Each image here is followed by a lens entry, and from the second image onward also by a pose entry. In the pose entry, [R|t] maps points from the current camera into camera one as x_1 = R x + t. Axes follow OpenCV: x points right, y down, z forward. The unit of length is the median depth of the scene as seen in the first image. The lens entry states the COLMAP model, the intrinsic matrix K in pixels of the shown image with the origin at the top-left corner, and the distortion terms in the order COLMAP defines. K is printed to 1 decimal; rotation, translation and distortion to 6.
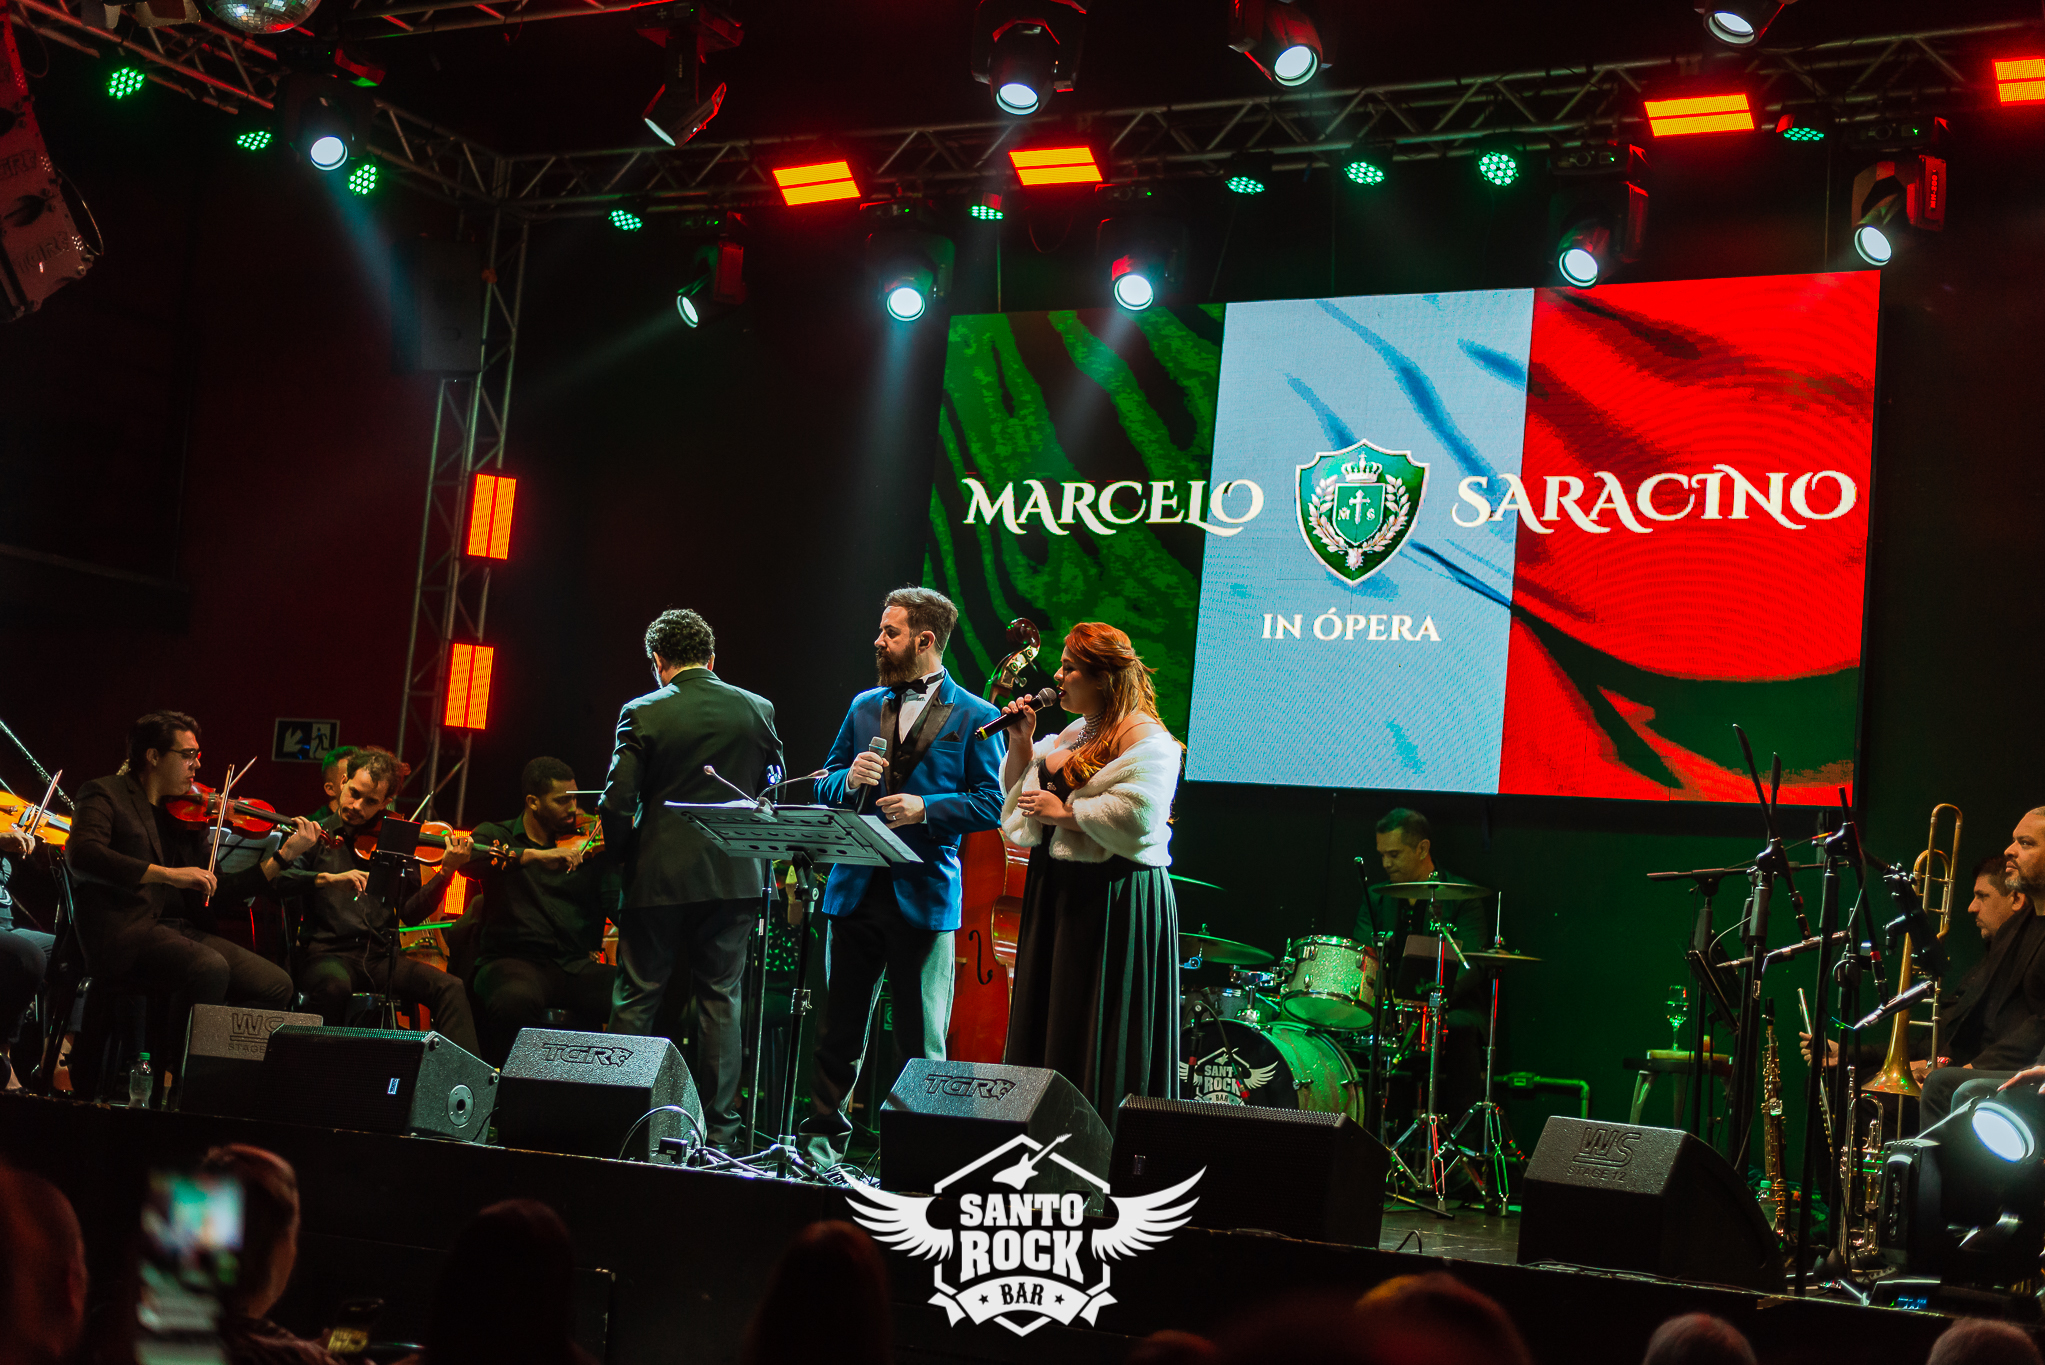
lens RADIAL K [[2922.5, 0, 1022.5], [0, 2922.5, 682.5], [0, 0, 1]] dist [0.002478, 0.029849]
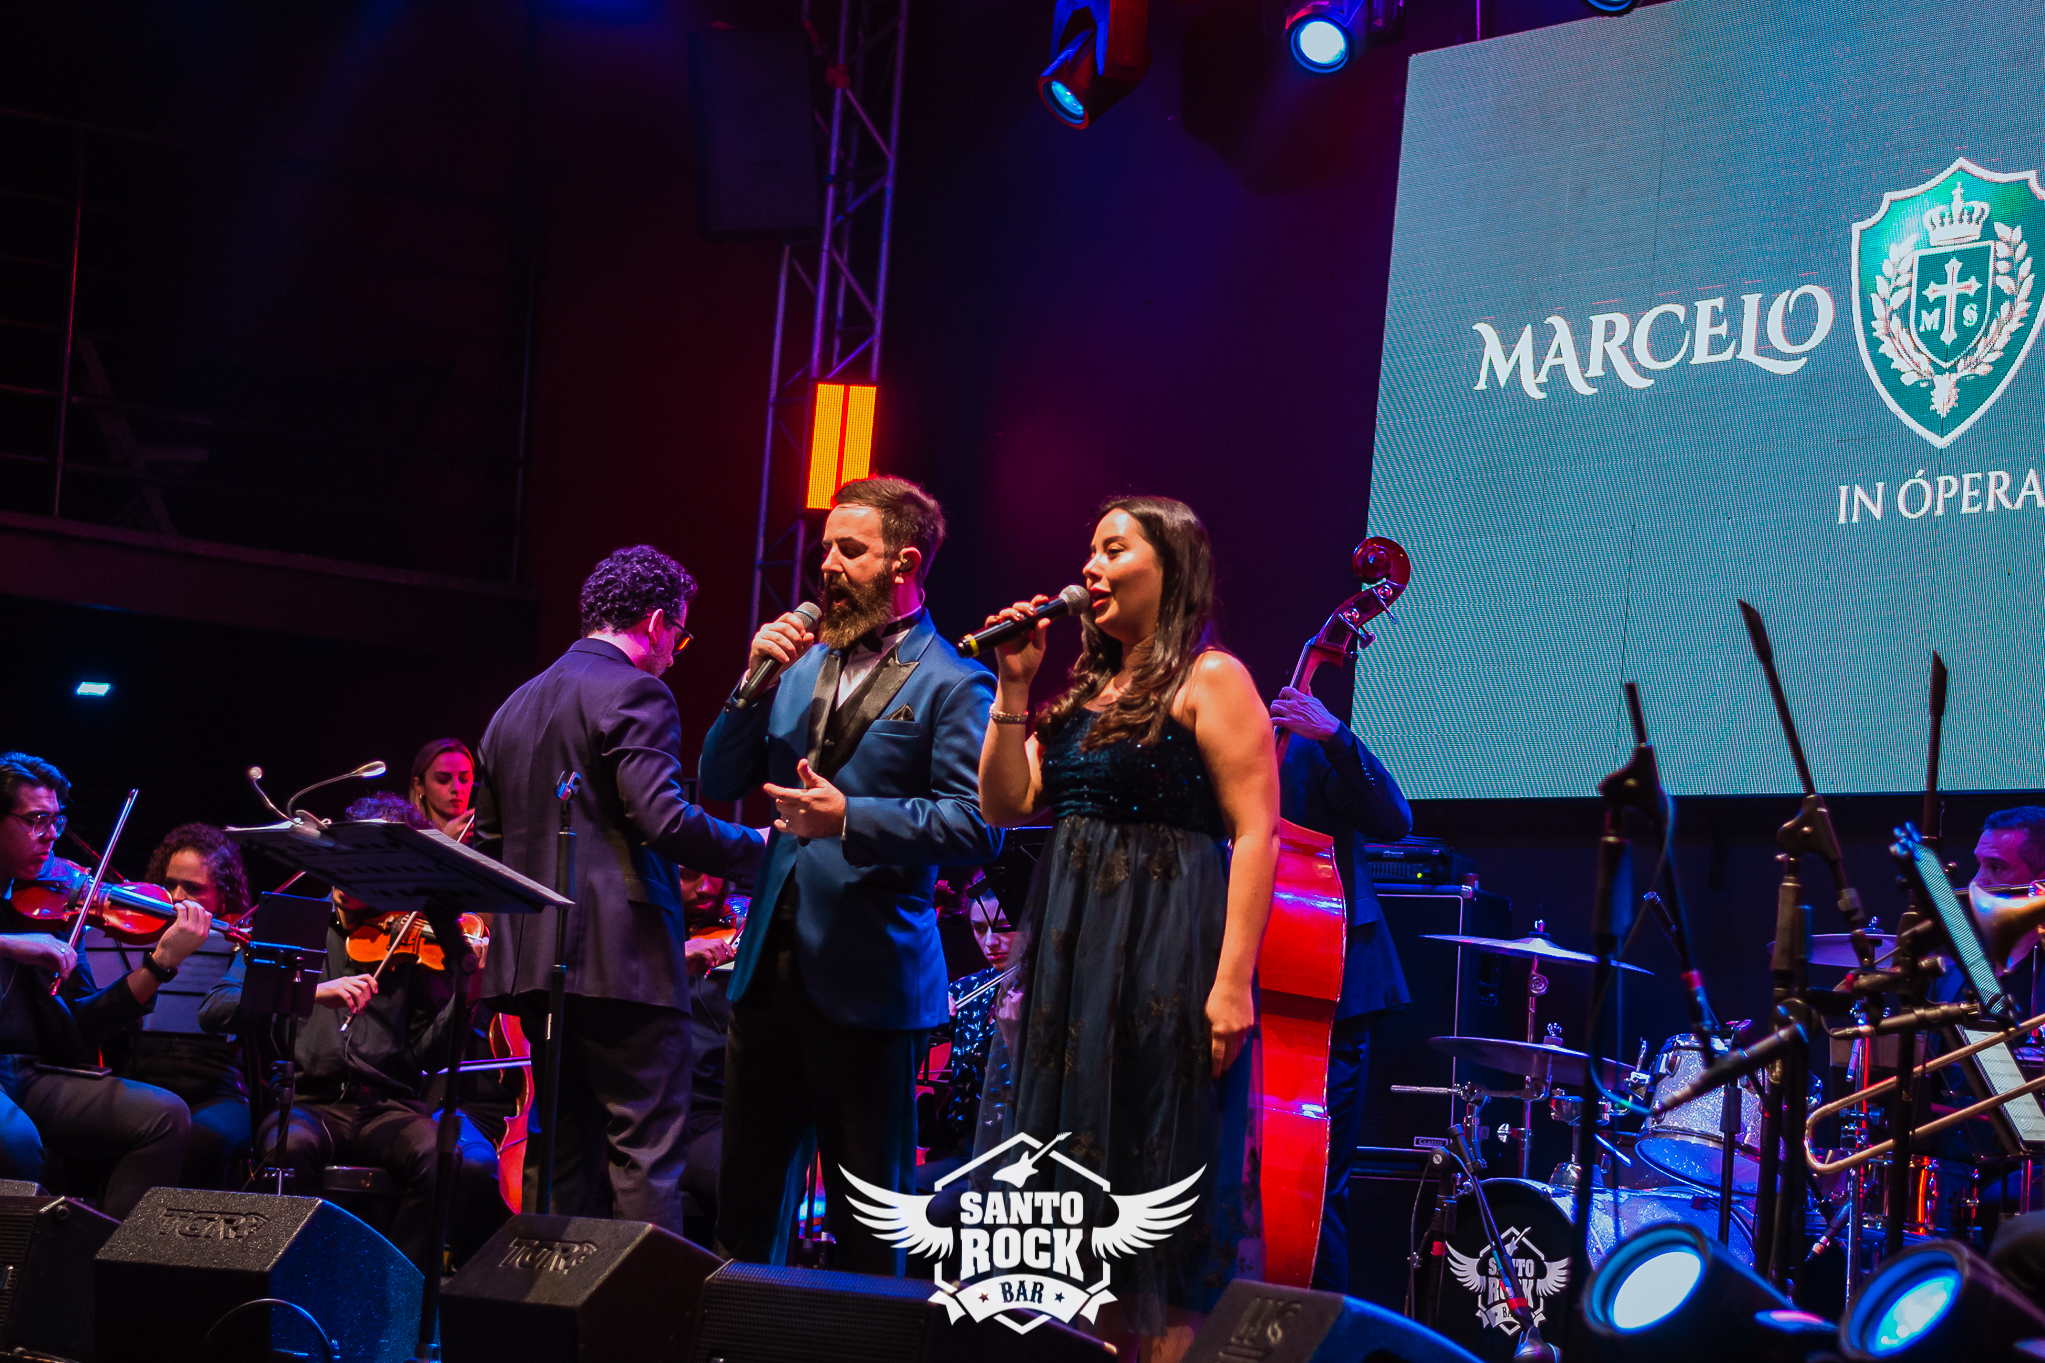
lens RADIAL K [[4747.1, 0, 1073.2], [0, 4747.1, 639.7], [0, 0, 1]] dist [0.002604, 0.011606]
pose [[0.916476, -0.061243, -0.395374, 0.331645], [0.049552, 0.997981, -0.039724, 0.035622], [0.397009, 0.016815, 0.917661, 0.073729]]
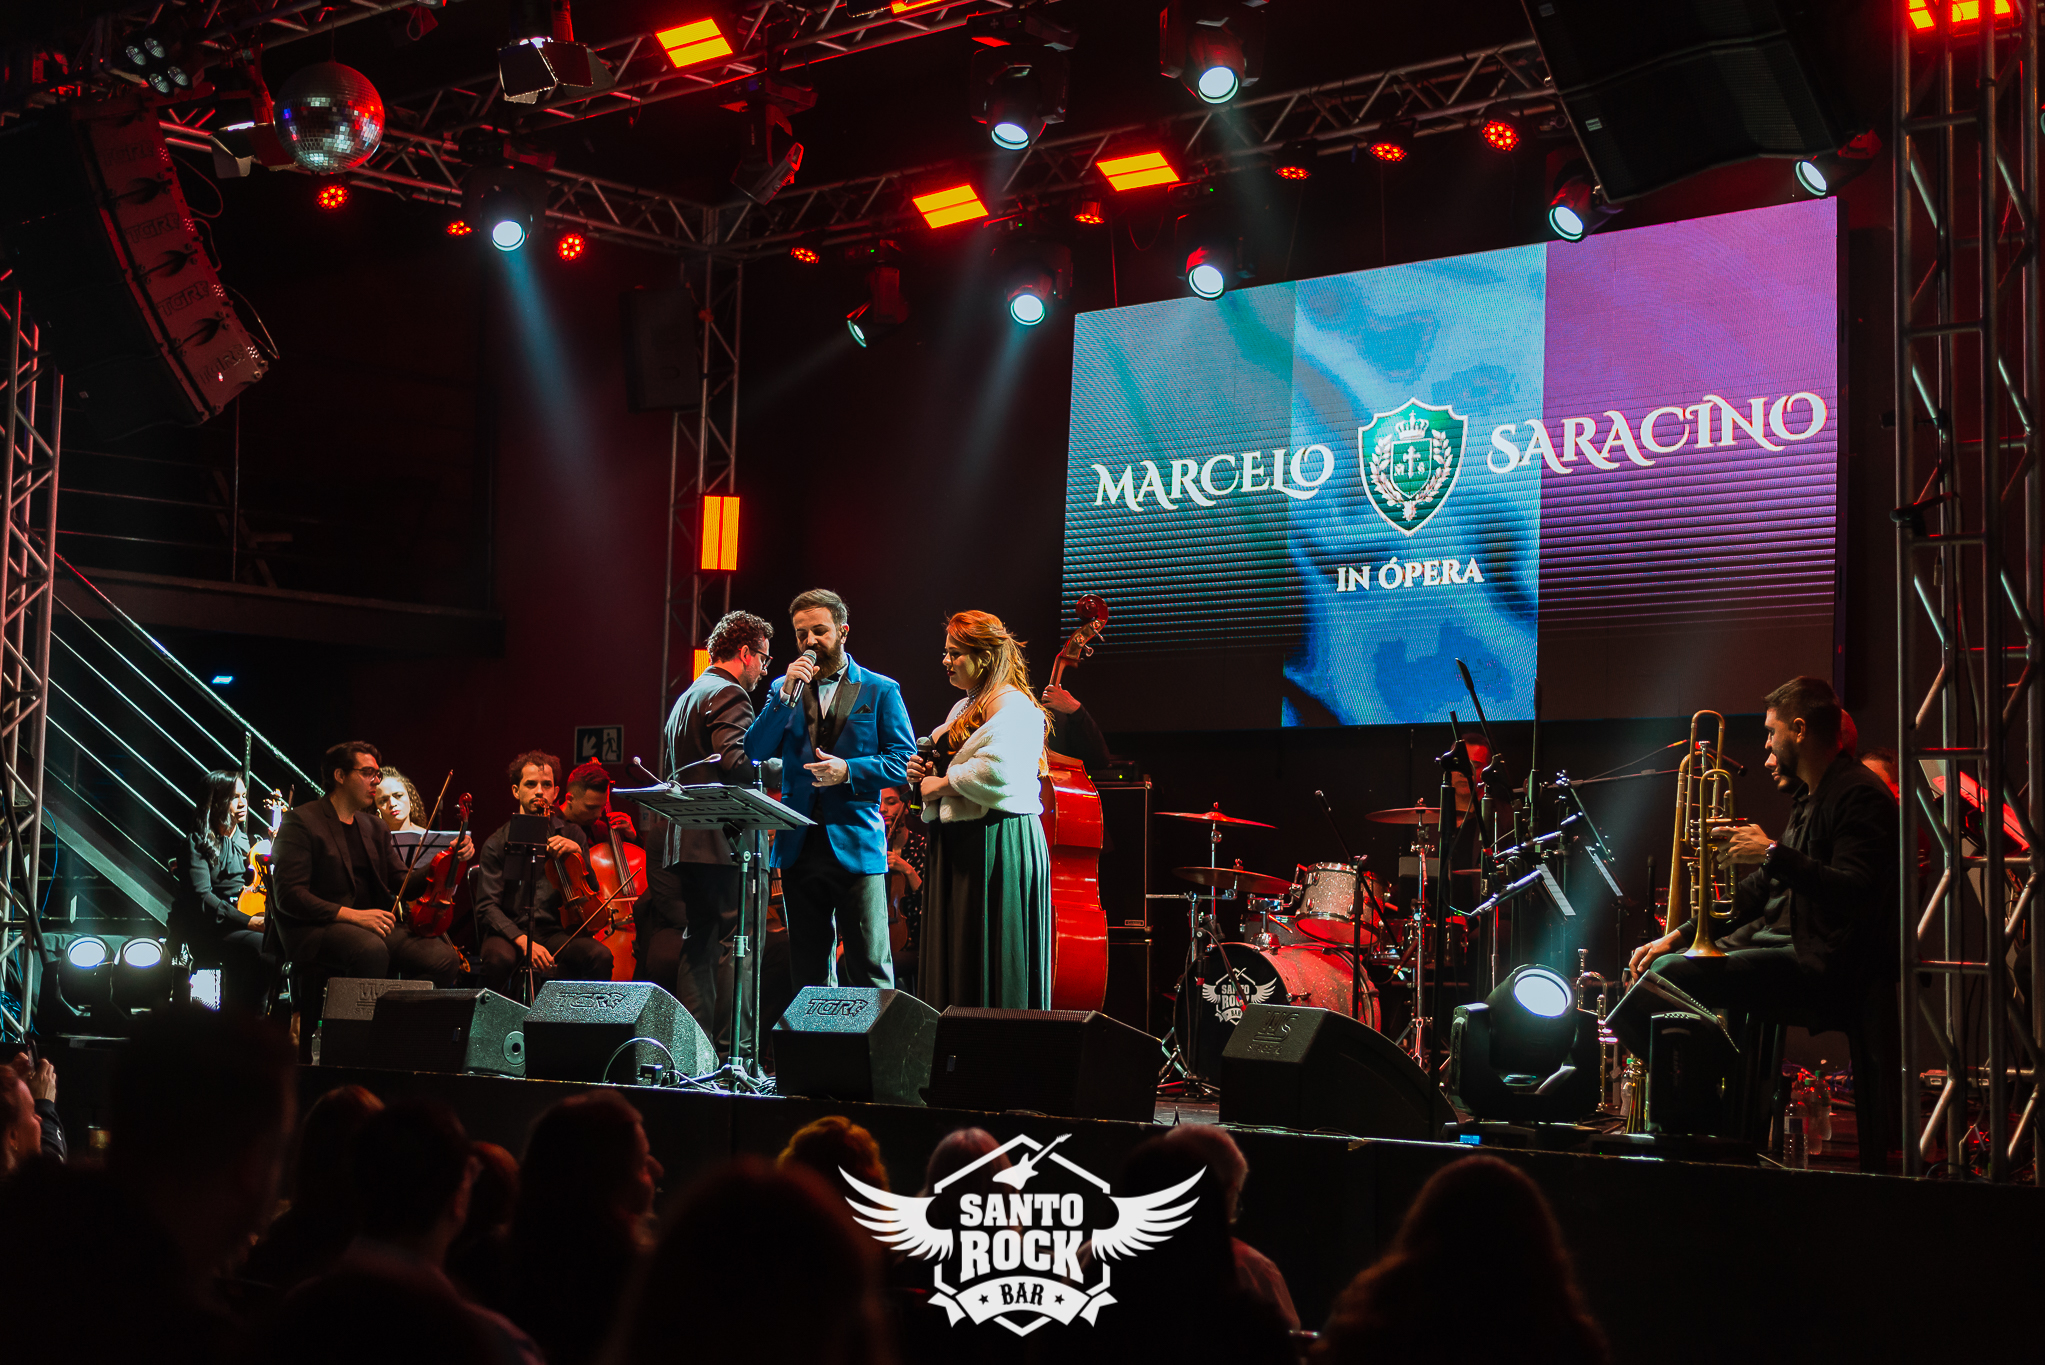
lens RADIAL K [[3156.3, 0, 1022.5], [0, 3156.3, 682.5], [0, 0, 1]] dist [0.000950, 0.035503]
pose [[0.967861, -0.077142, -0.239362, 0.254837], [0.081204, 0.996672, 0.007137, 0.000785], [0.238015, -0.026344, 0.970904, -0.166157]]
